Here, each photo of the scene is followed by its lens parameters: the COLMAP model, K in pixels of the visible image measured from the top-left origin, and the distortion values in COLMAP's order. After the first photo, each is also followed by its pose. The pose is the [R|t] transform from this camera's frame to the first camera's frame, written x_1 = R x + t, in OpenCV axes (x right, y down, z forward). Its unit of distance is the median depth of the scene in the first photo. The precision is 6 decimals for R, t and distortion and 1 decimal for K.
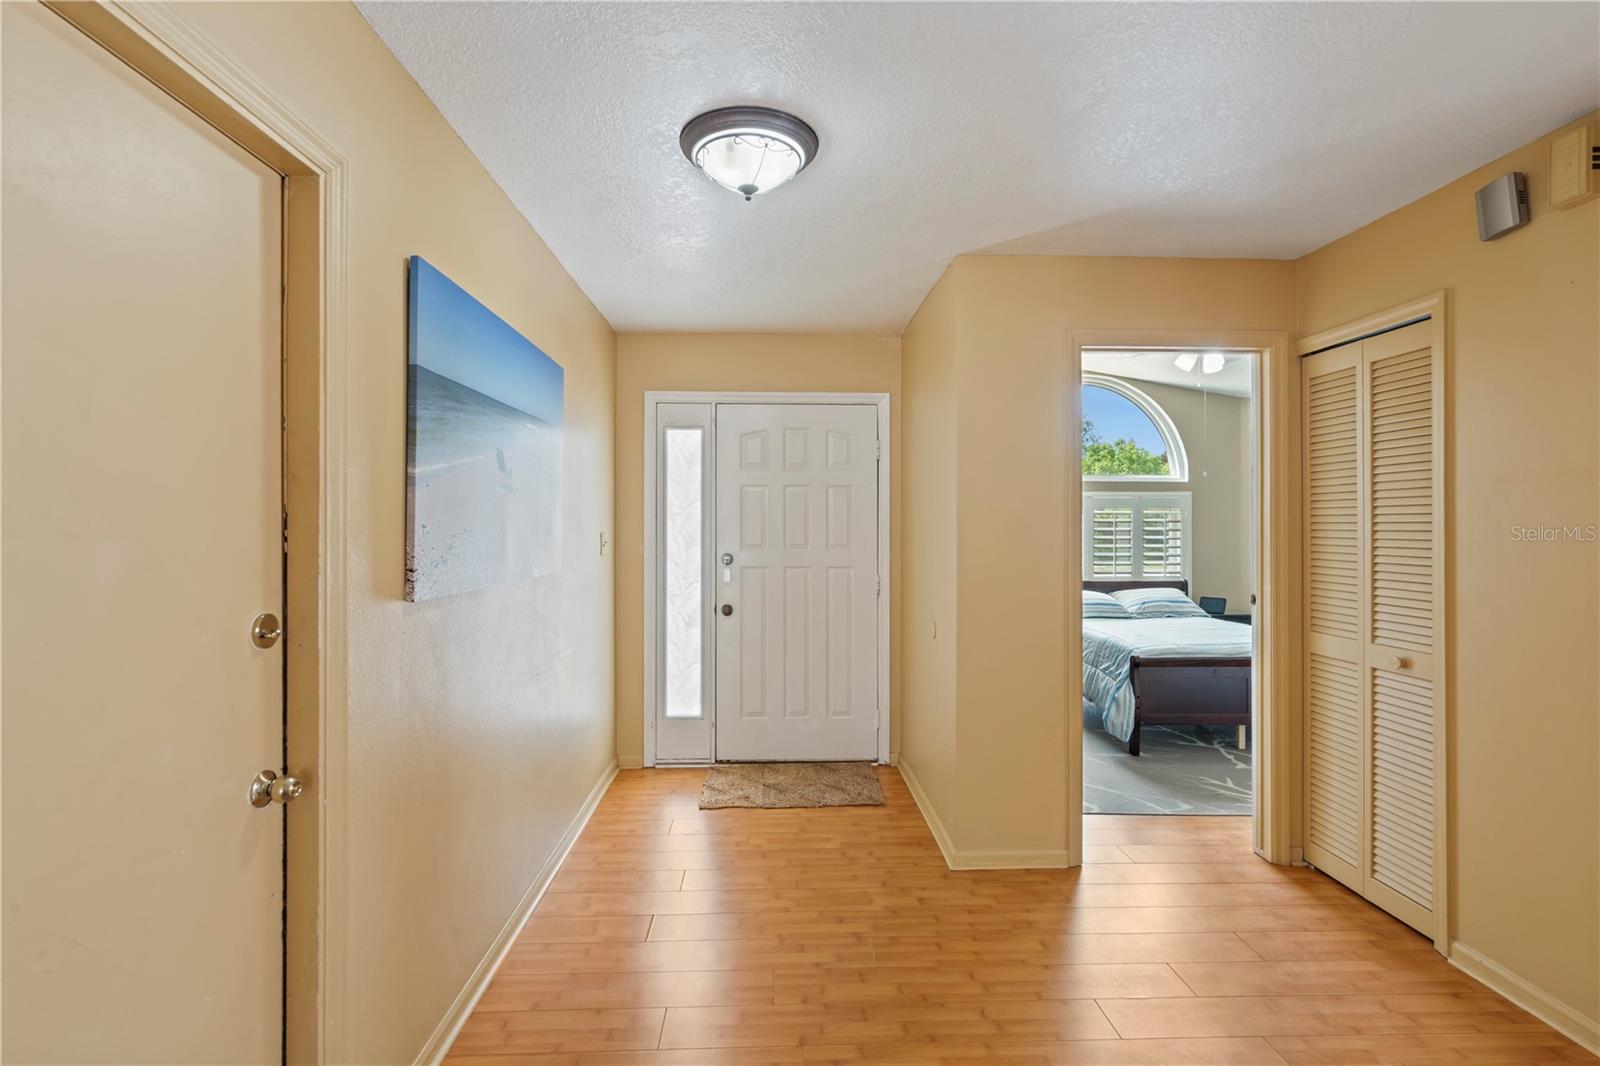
lens RADIAL K [[732.5, 0, 793.1], [0, 732.5, 528.4], [0, 0, 1]] dist [-0.003370, 0.003781]
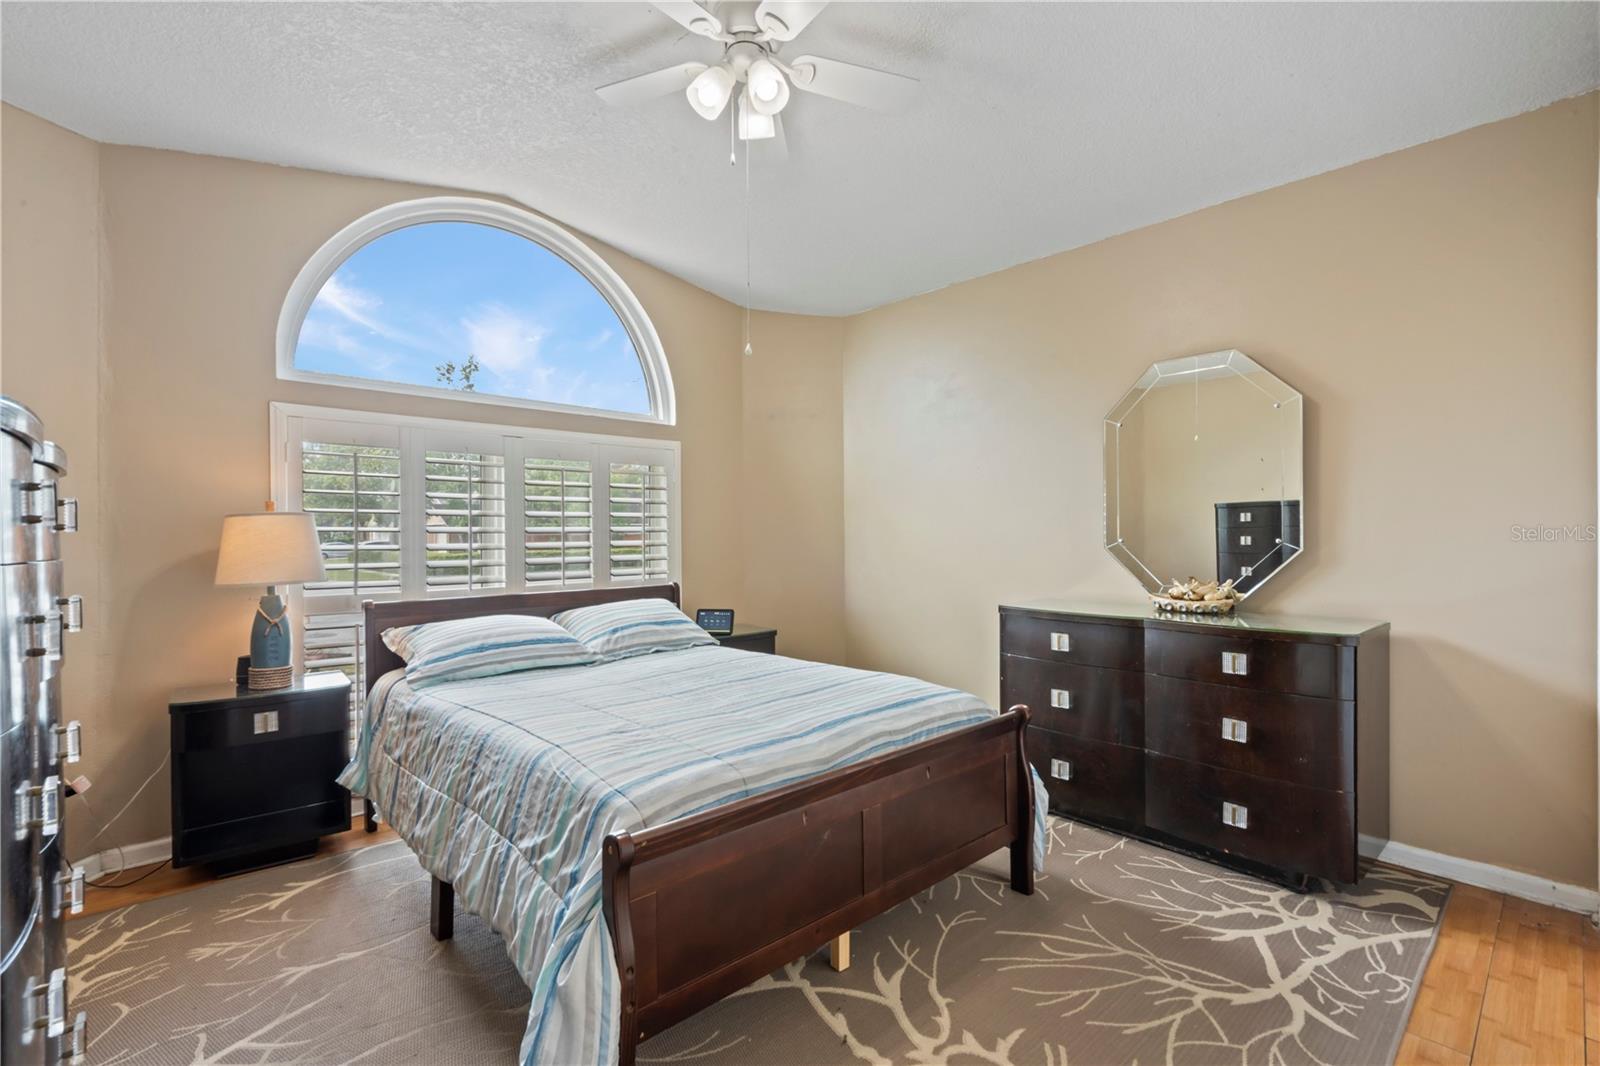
lens RADIAL K [[732.5, 0, 806.9], [0, 732.5, 531.4], [0, 0, 1]] dist [-0.003370, 0.003781]
pose [[0.746563, -0.008425, 0.665261, 0.326885], [0.010374, 0.999946, 0.001022, 0.042927], [-0.665234, 0.006138, 0.746610, 0.726743]]
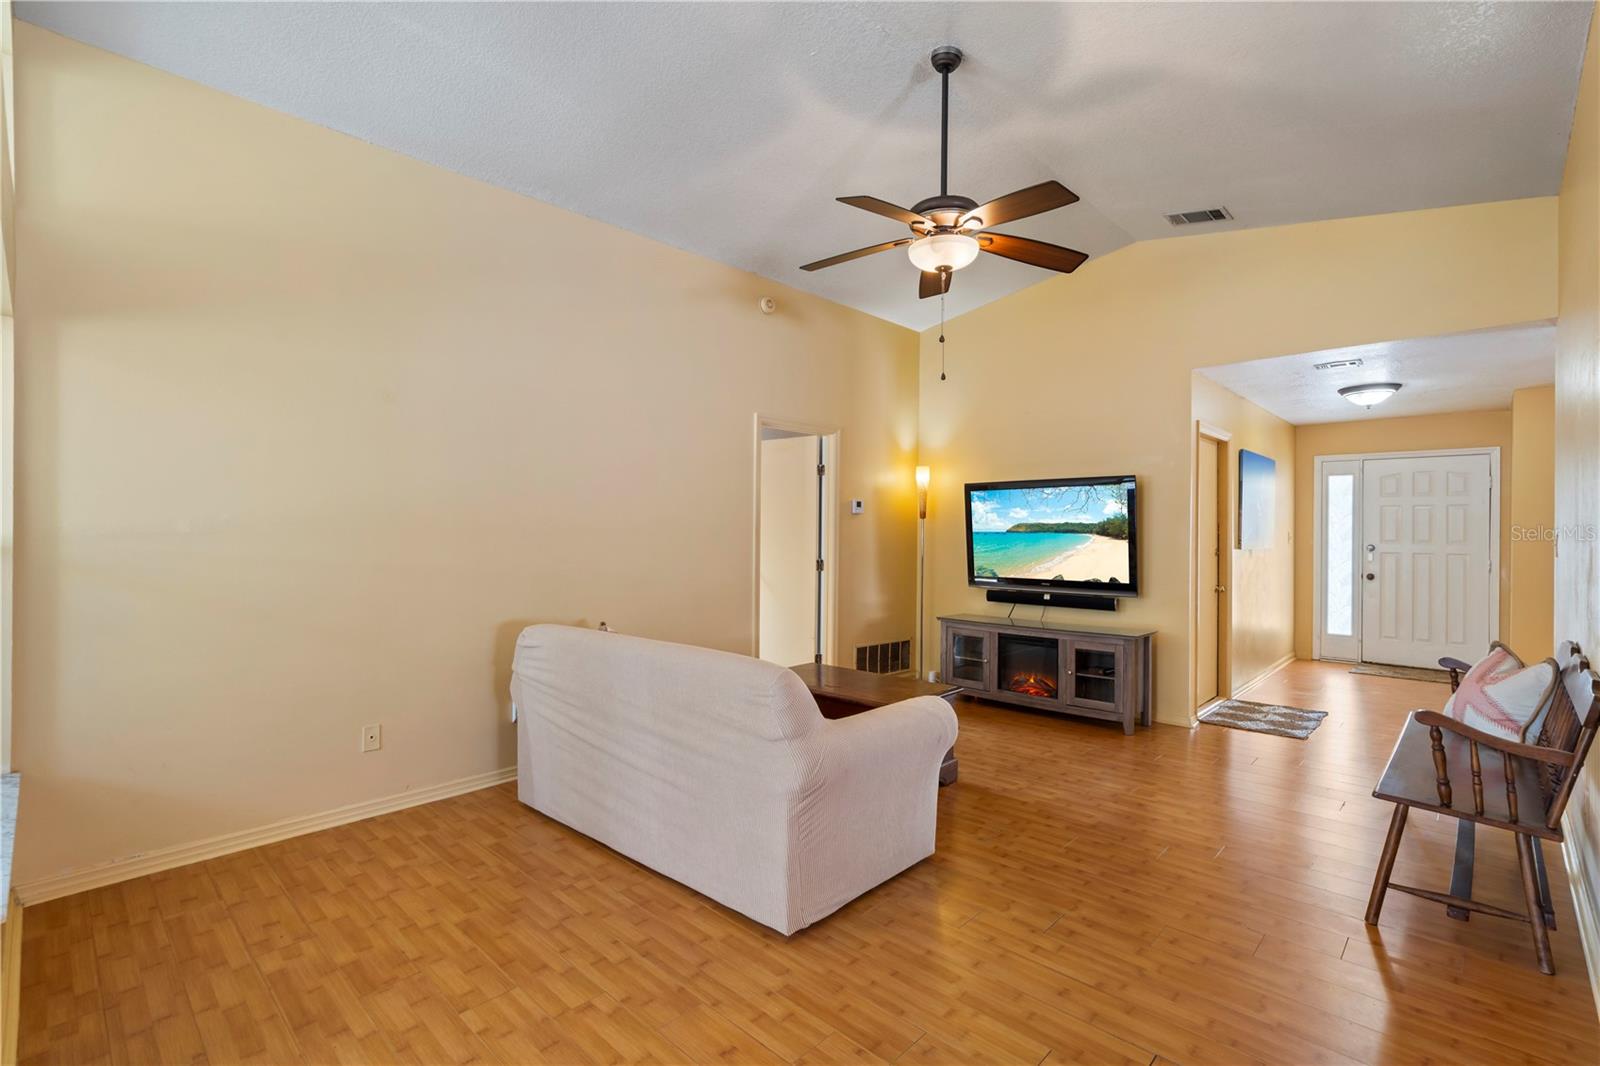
lens RADIAL K [[732.5, 0, 785.9], [0, 732.5, 533.0], [0, 0, 1]] dist [-0.003370, 0.003781]
pose [[0.695522, 0.004029, -0.718494, 0.196007], [-0.006017, 0.999982, -0.000217, 0.014683], [0.718480, 0.004474, 0.695533, -1.231121]]
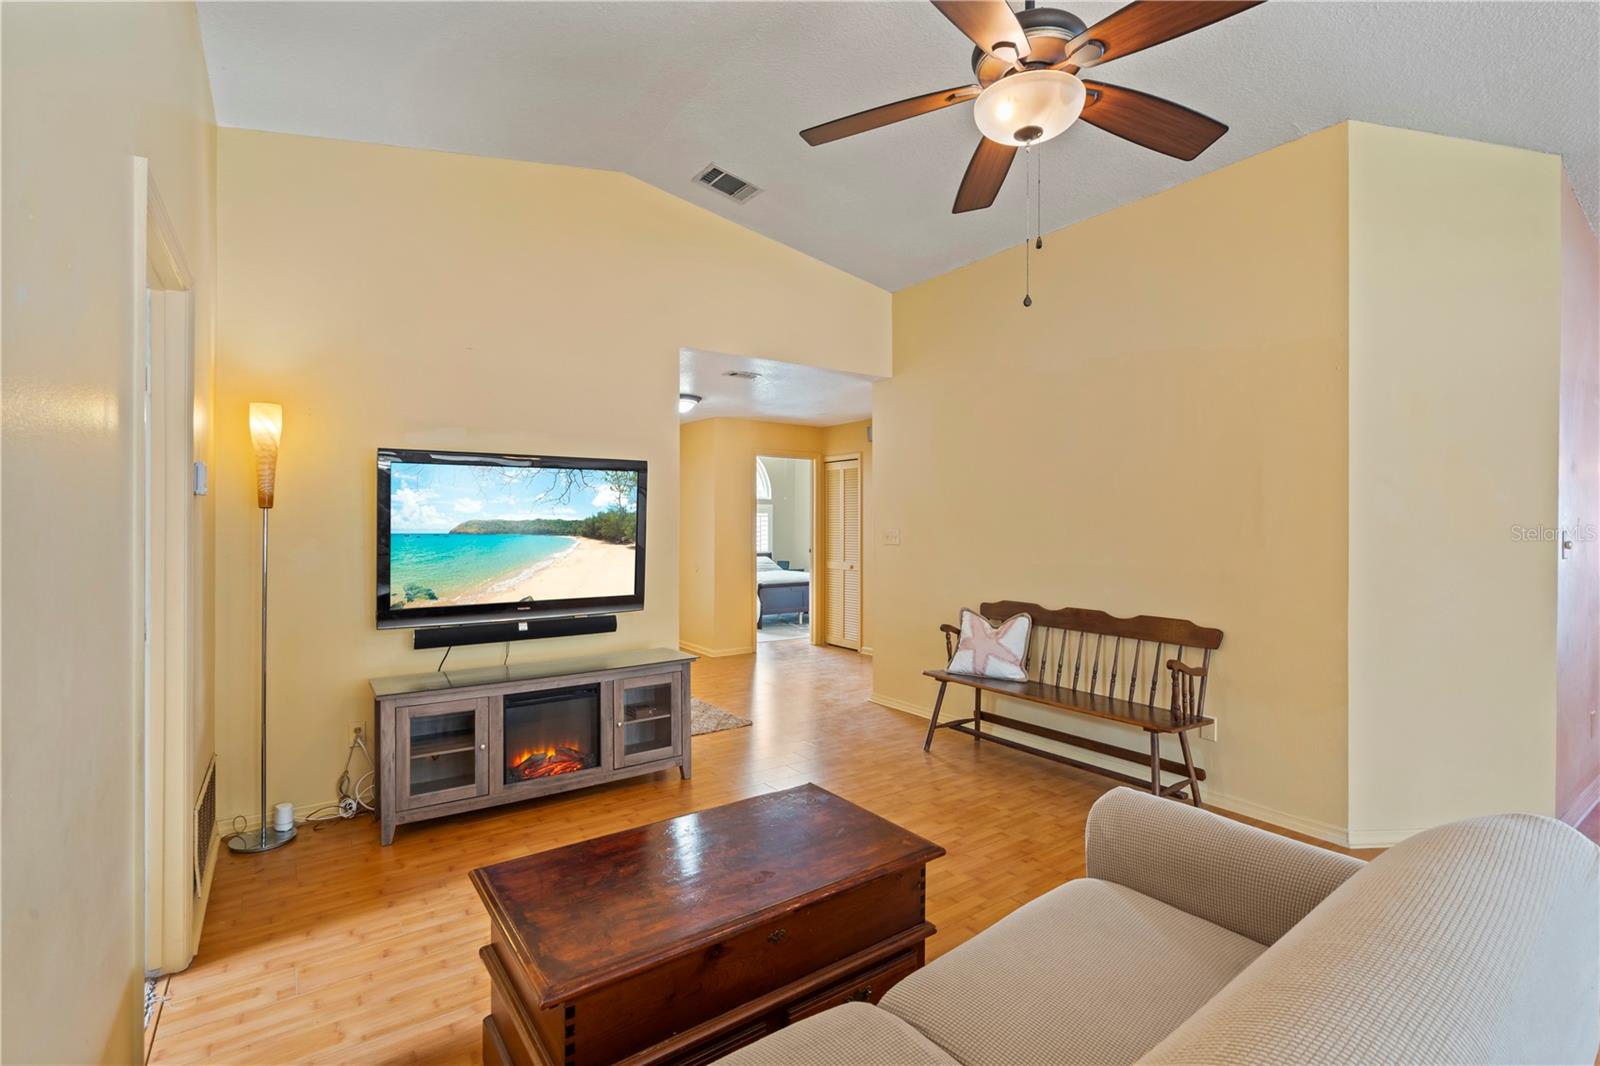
lens RADIAL K [[732.5, 0, 796.5], [0, 732.5, 534.2], [0, 0, 1]] dist [-0.003370, 0.003781]
pose [[0.835944, -0.007030, 0.548770, -0.660458], [-0.000859, 0.999900, 0.014117, -0.001992], [-0.548815, -0.012272, 0.835854, -0.908371]]
